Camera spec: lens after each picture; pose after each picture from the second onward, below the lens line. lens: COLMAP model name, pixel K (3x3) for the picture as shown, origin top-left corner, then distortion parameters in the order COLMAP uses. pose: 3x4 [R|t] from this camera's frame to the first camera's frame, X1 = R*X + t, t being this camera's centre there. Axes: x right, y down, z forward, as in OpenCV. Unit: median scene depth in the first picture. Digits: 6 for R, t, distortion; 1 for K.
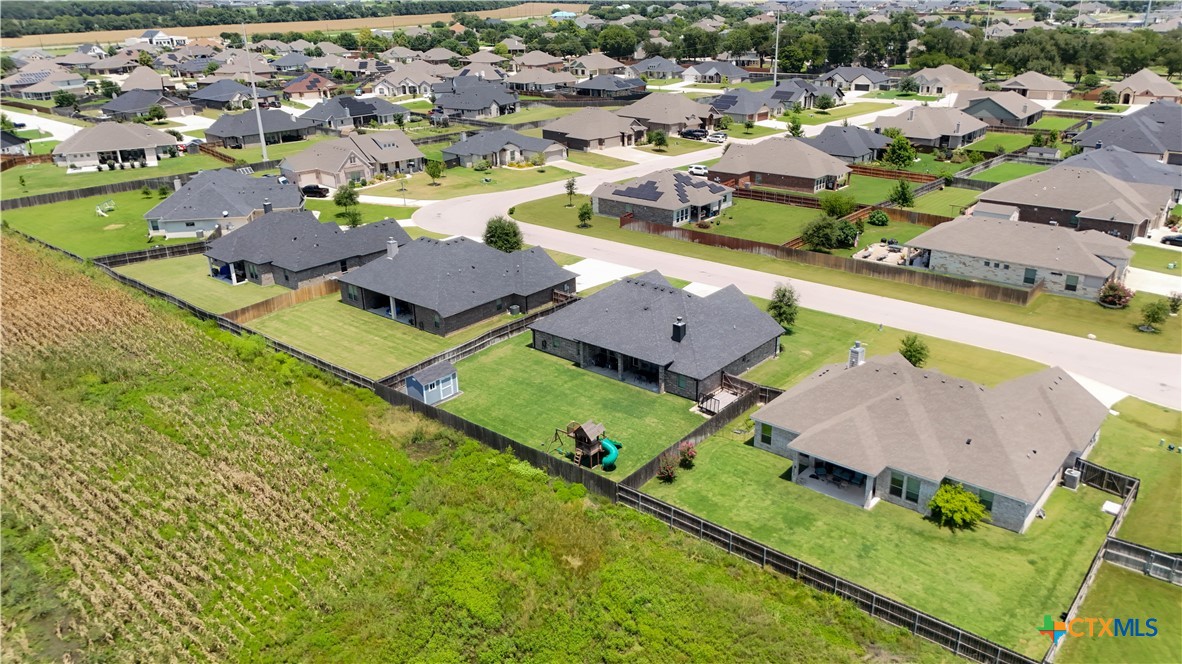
lens RADIAL K [[866.3, 0, 594.5], [0, 866.3, 336.2], [0, 0, 1]] dist [0.067825, -0.059971]
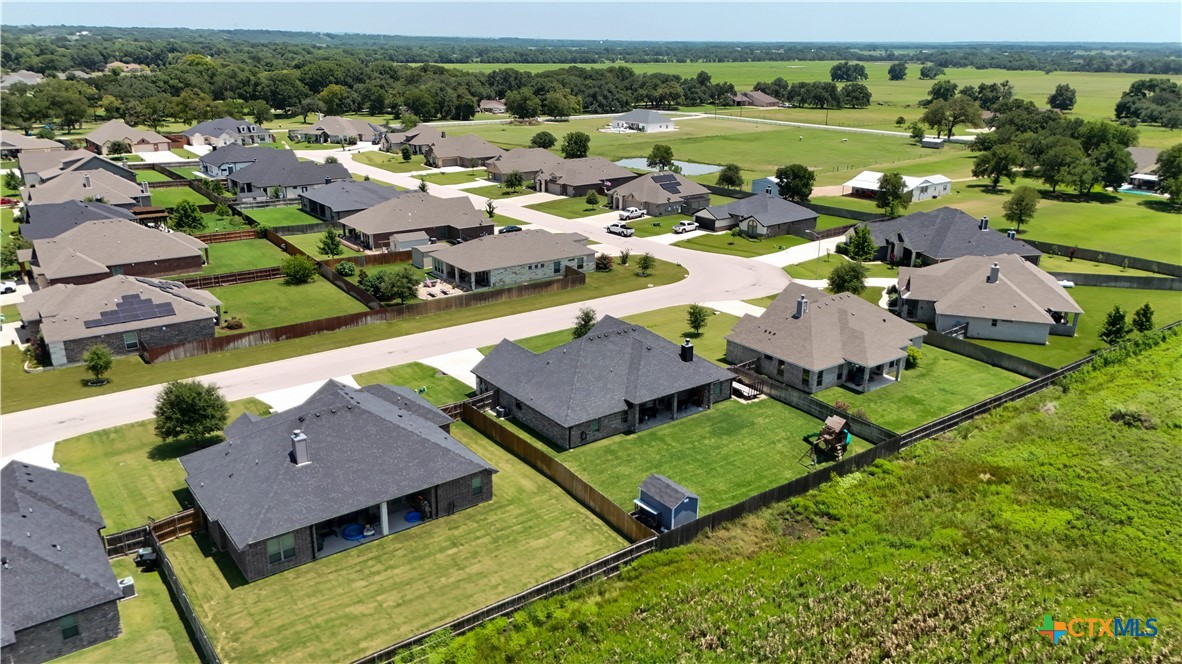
lens RADIAL K [[866.3, 0, 597.9], [0, 866.3, 333.1], [0, 0, 1]] dist [0.067825, -0.059971]
pose [[0.222690, -0.291201, 0.930382, -0.619956], [0.344712, 0.916216, 0.204259, -0.192217], [-0.911912, 0.275227, 0.304413, 0.510269]]
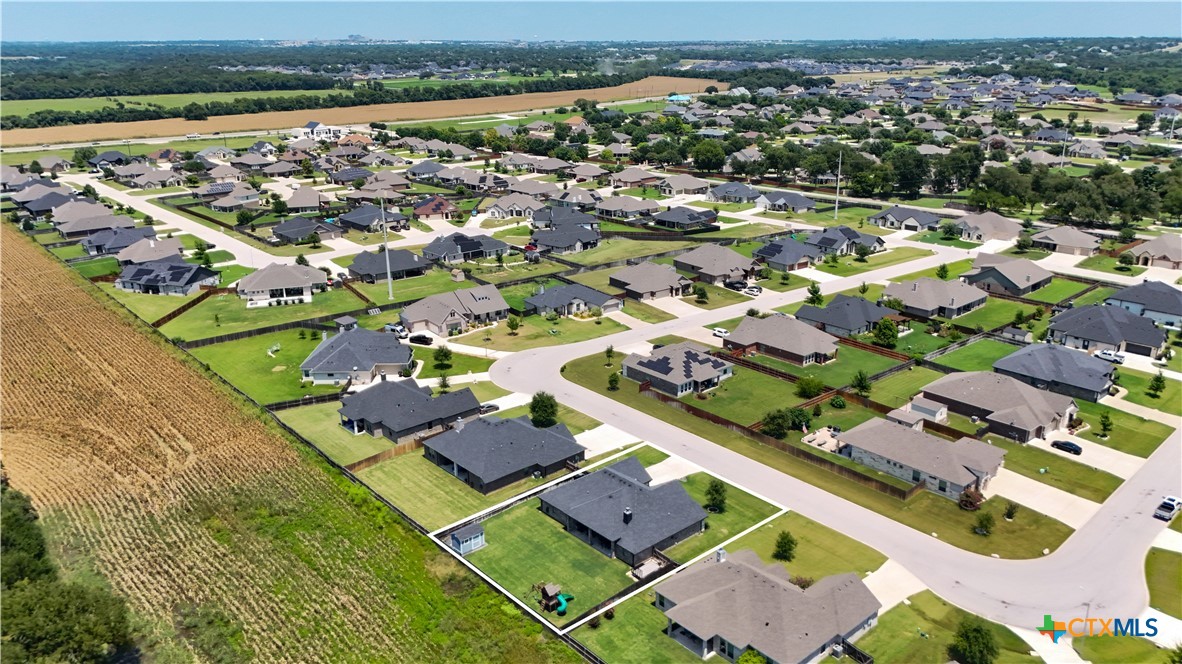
lens RADIAL K [[866.3, 0, 596.6], [0, 866.3, 328.7], [0, 0, 1]] dist [0.067825, -0.059971]
pose [[0.989963, 0.055109, -0.130139, 0.149996], [-0.063099, 0.996316, -0.058084, -0.162865], [0.126459, 0.065712, 0.989793, -0.362748]]
